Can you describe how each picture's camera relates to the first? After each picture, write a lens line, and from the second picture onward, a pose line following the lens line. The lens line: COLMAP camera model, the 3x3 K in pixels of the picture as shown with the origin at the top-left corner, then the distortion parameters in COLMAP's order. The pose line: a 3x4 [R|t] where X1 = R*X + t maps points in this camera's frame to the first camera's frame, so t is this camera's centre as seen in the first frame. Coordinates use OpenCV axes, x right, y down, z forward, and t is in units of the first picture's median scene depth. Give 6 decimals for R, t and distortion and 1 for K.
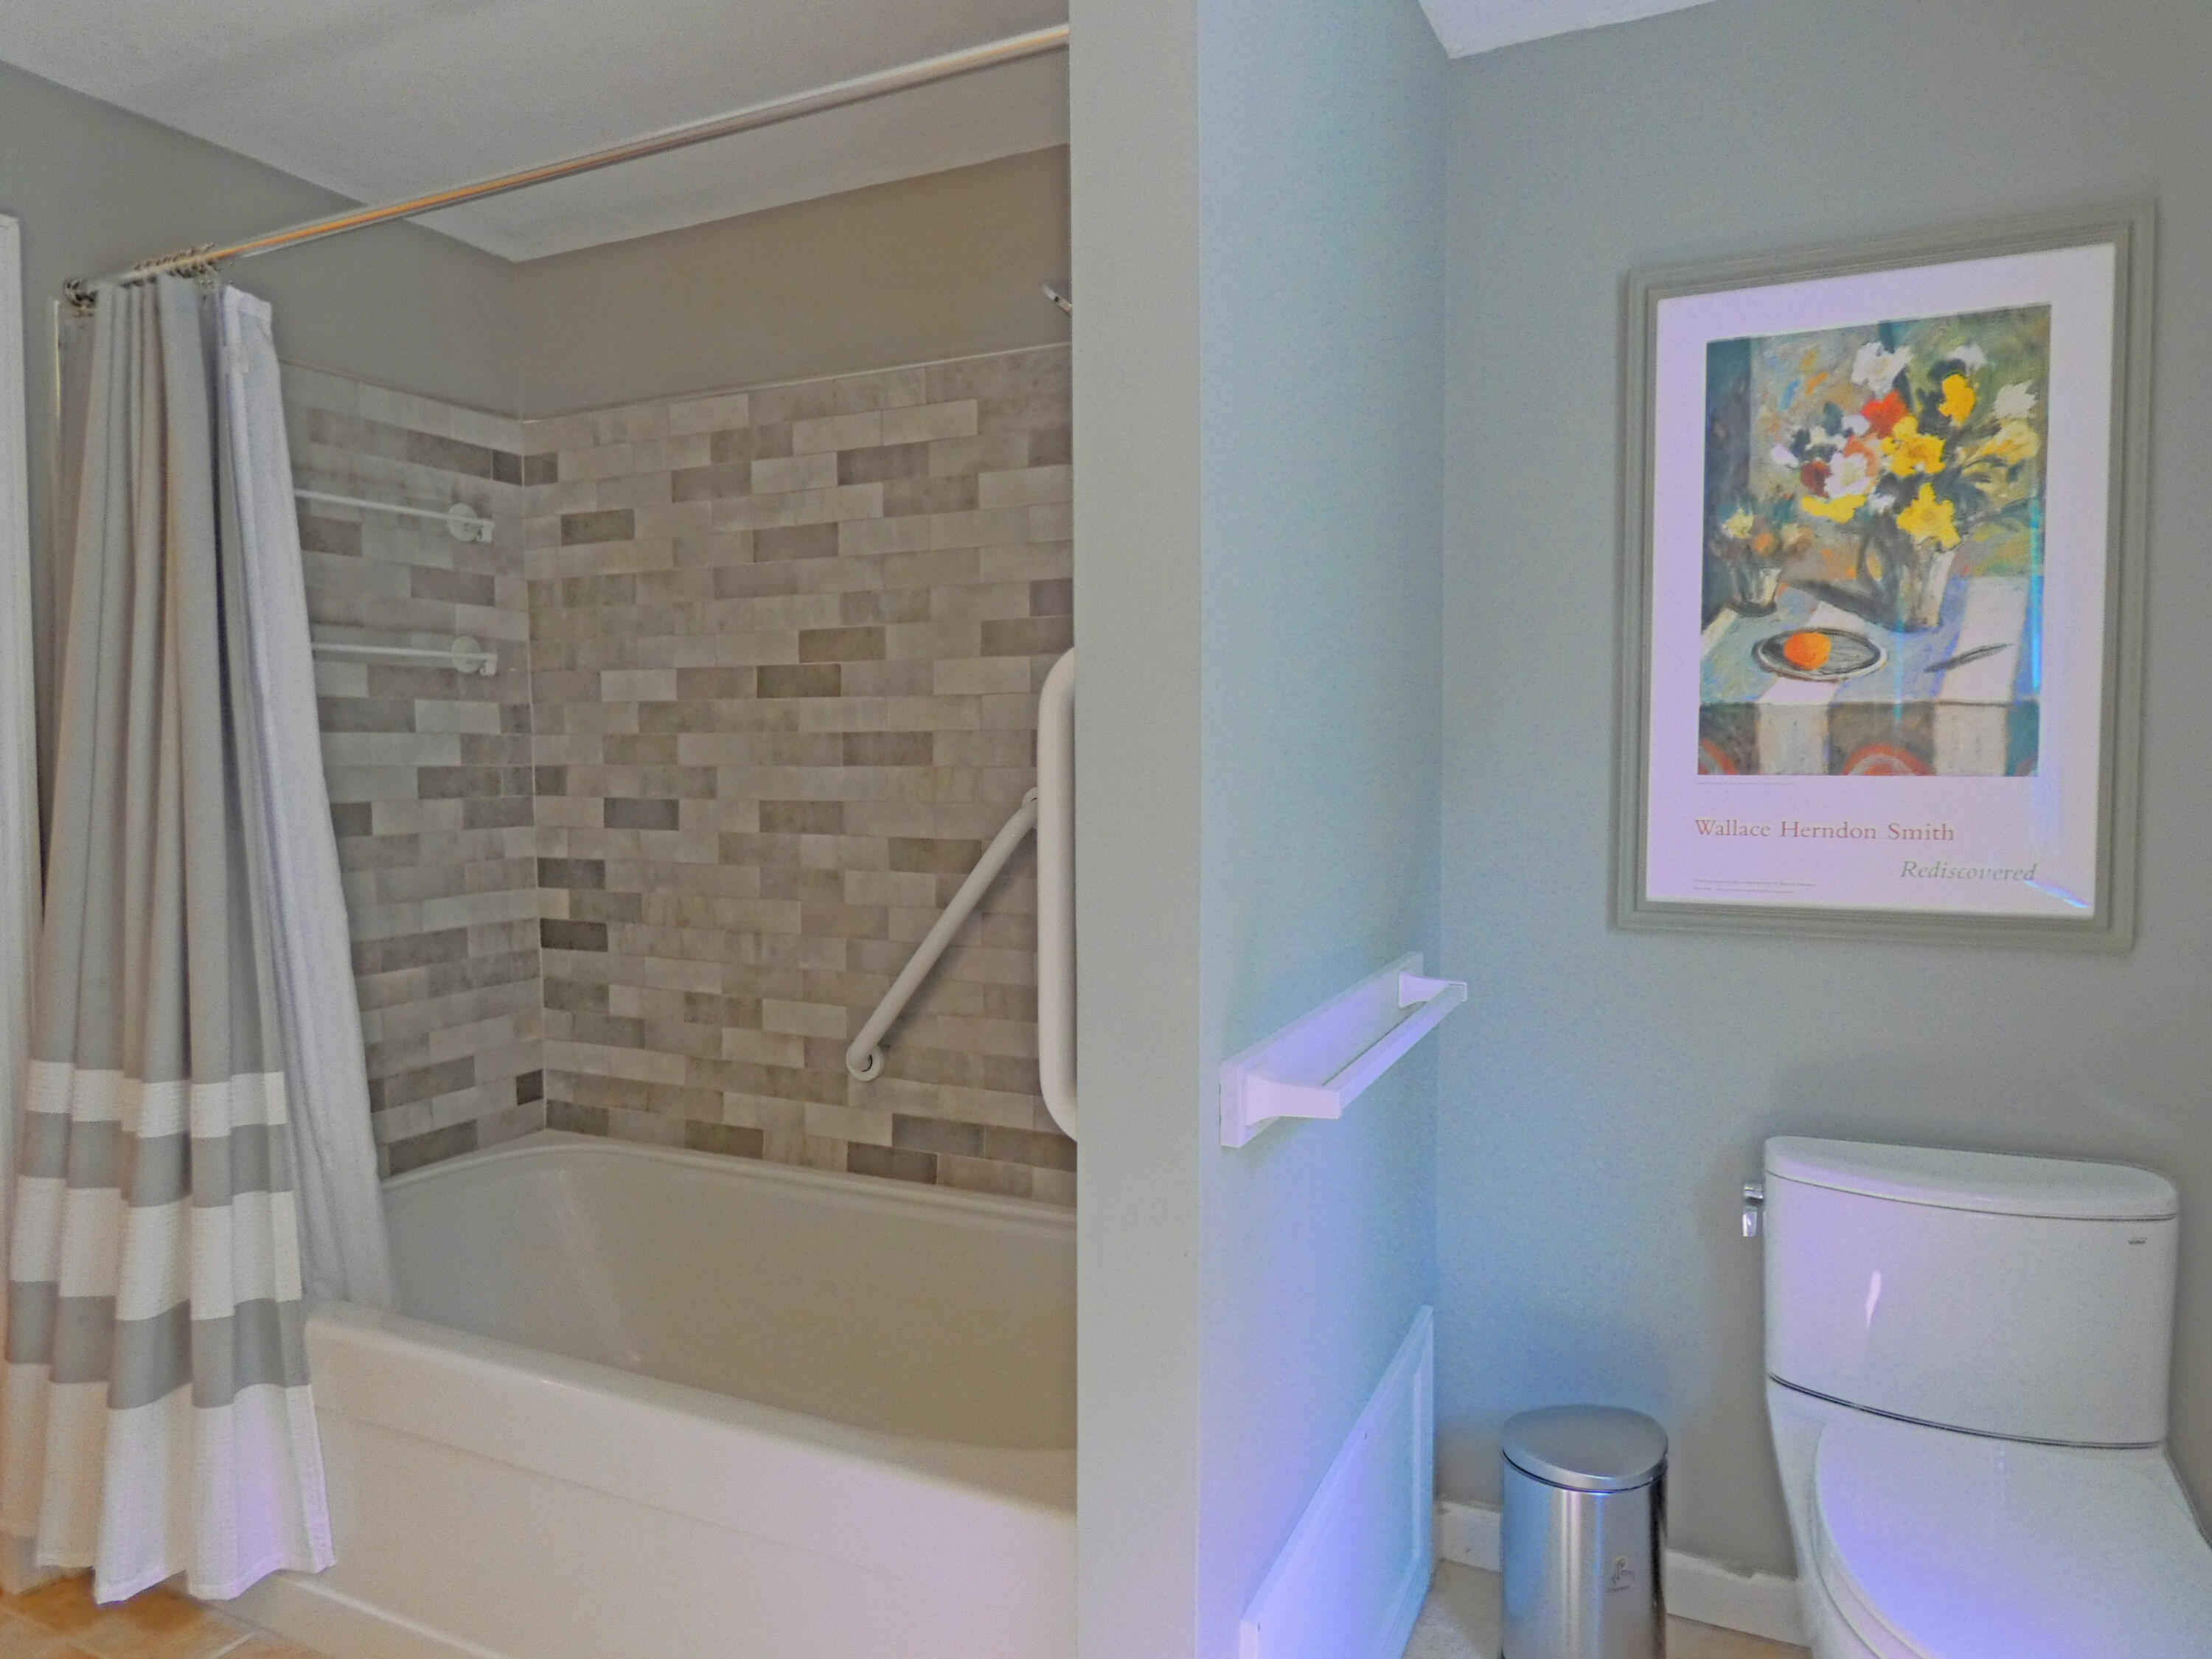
lens RADIAL K [[1347.6, 0, 1106.0], [0, 1347.6, 829.5], [0, 0, 1]] dist [-0.000682, 0.000913]
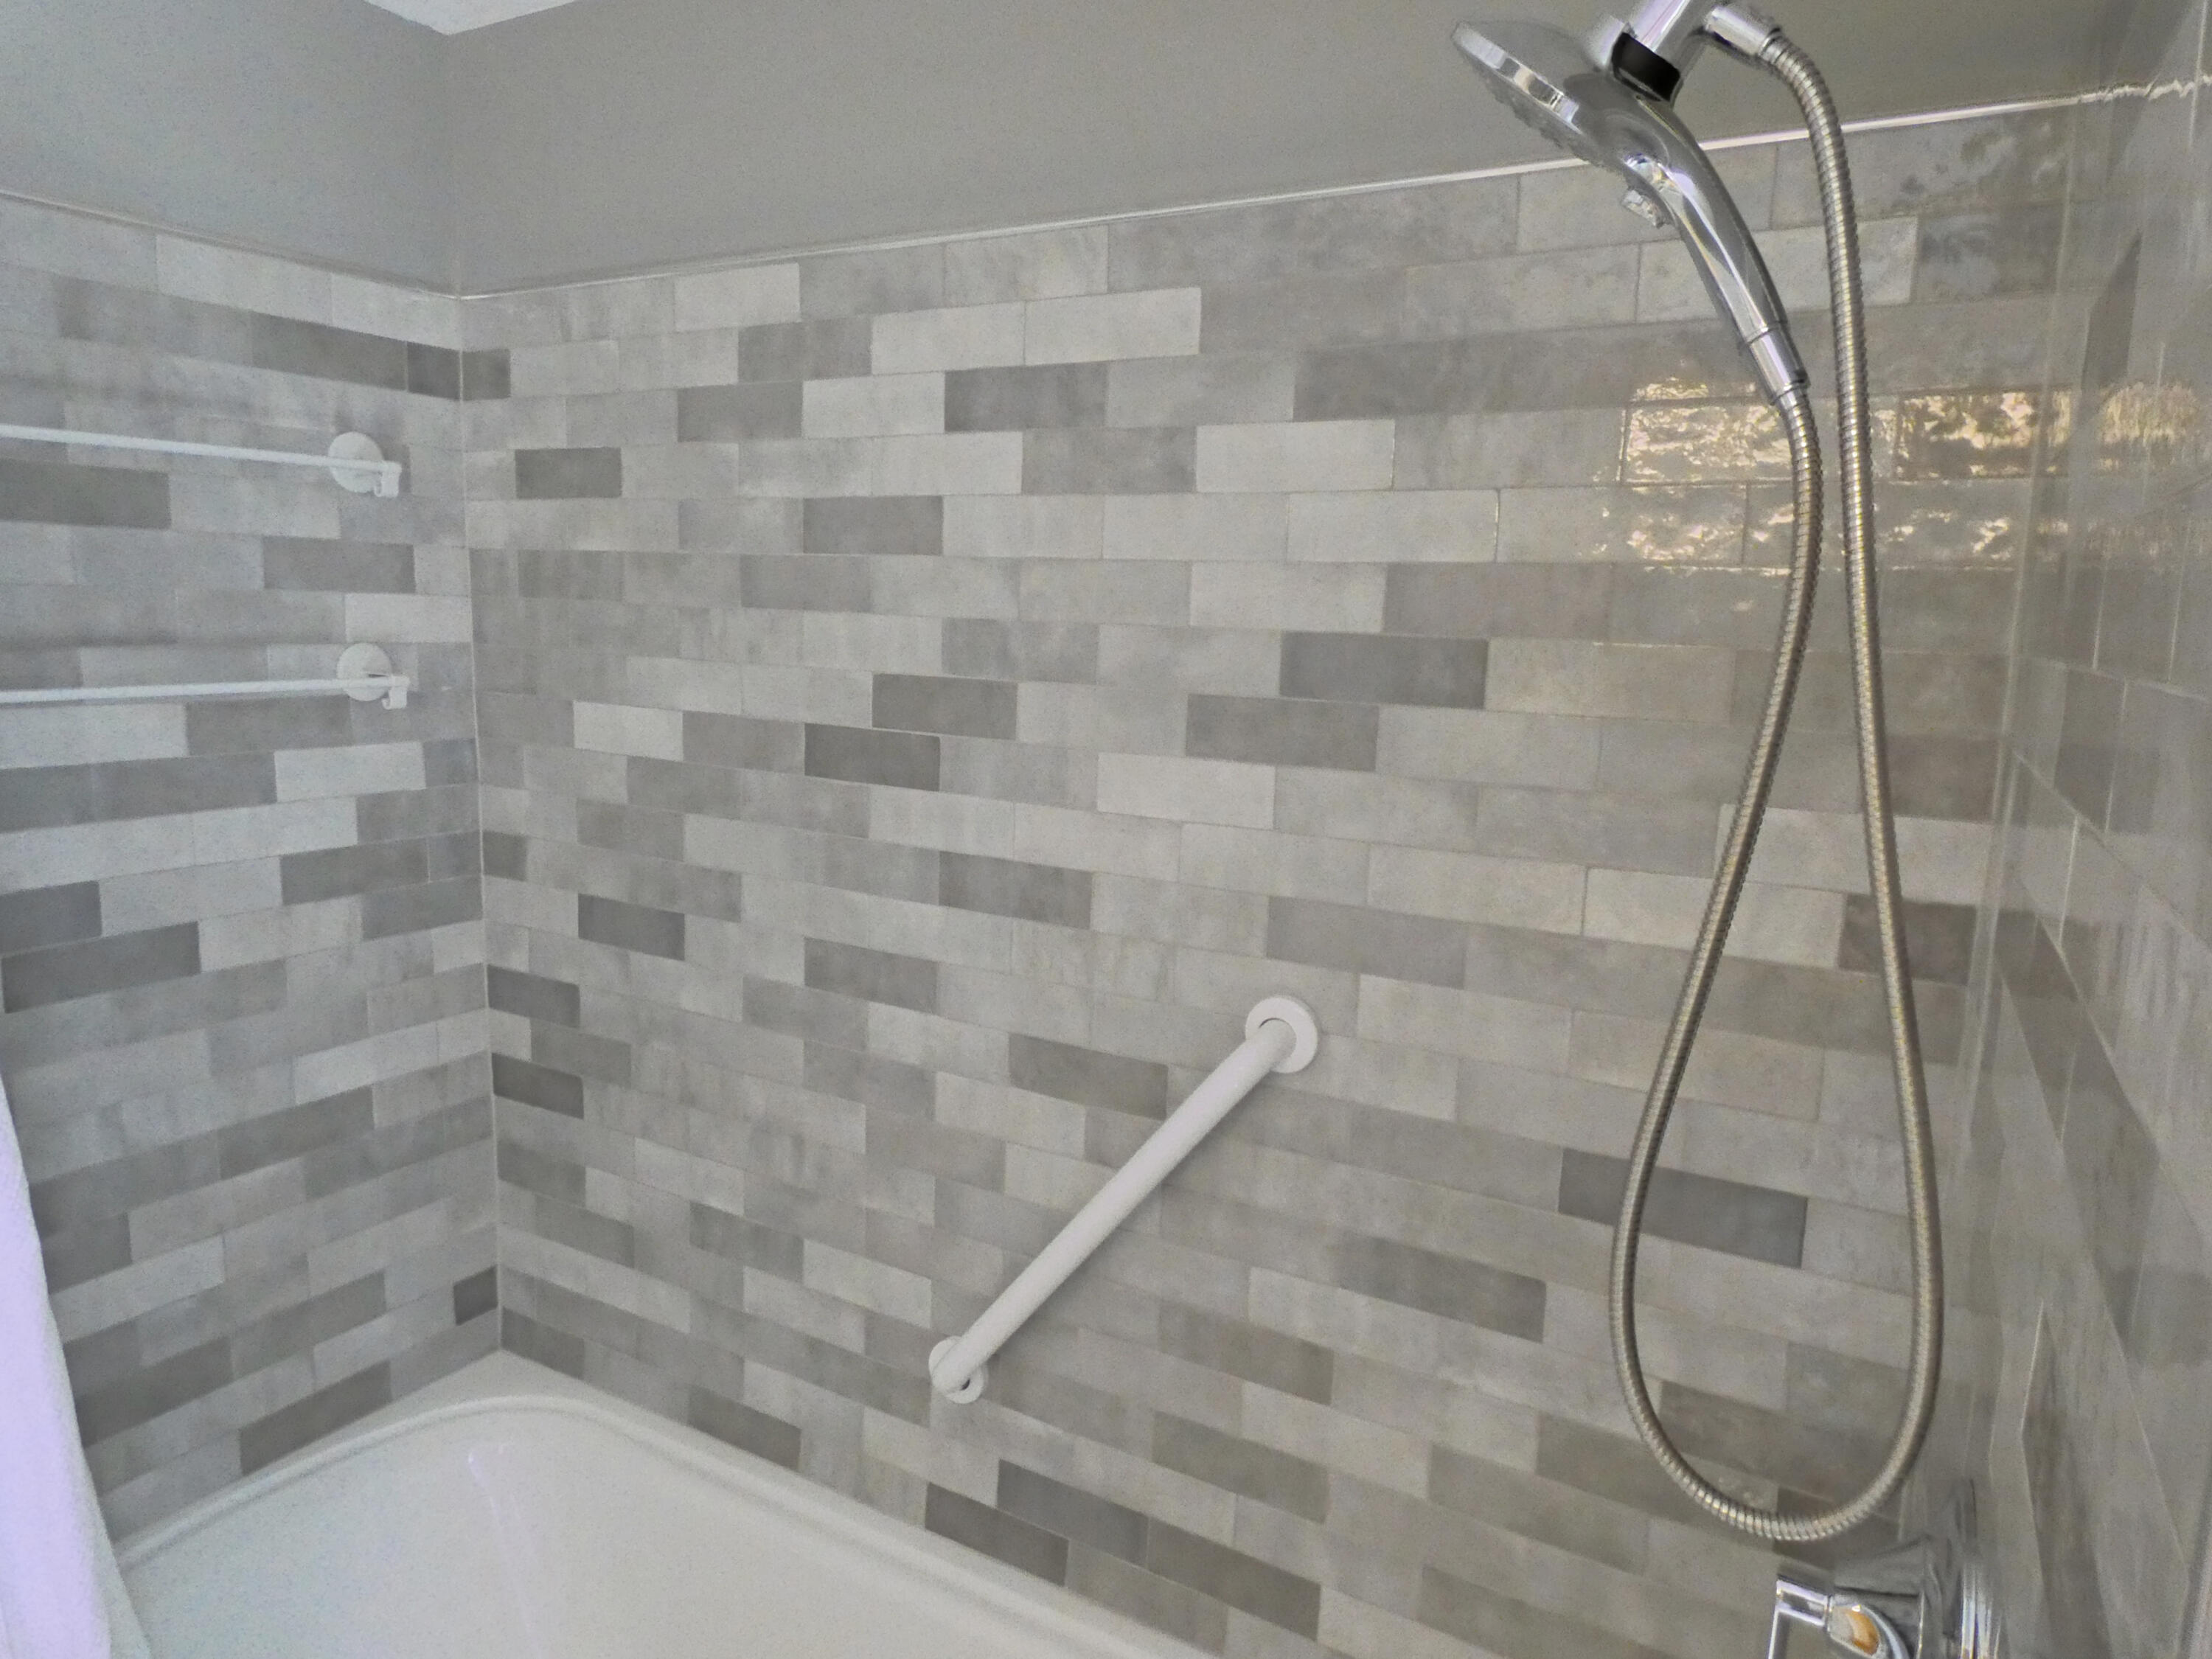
lens RADIAL K [[1389.5, 0, 1106.0], [0, 1389.5, 829.5], [0, 0, 1]] dist [0.003451, -0.001956]
pose [[0.995791, 0.050344, -0.076583, -0.072034], [-0.043069, 0.994655, 0.093843, -0.137125], [0.080898, -0.090150, 0.992637, 0.377488]]
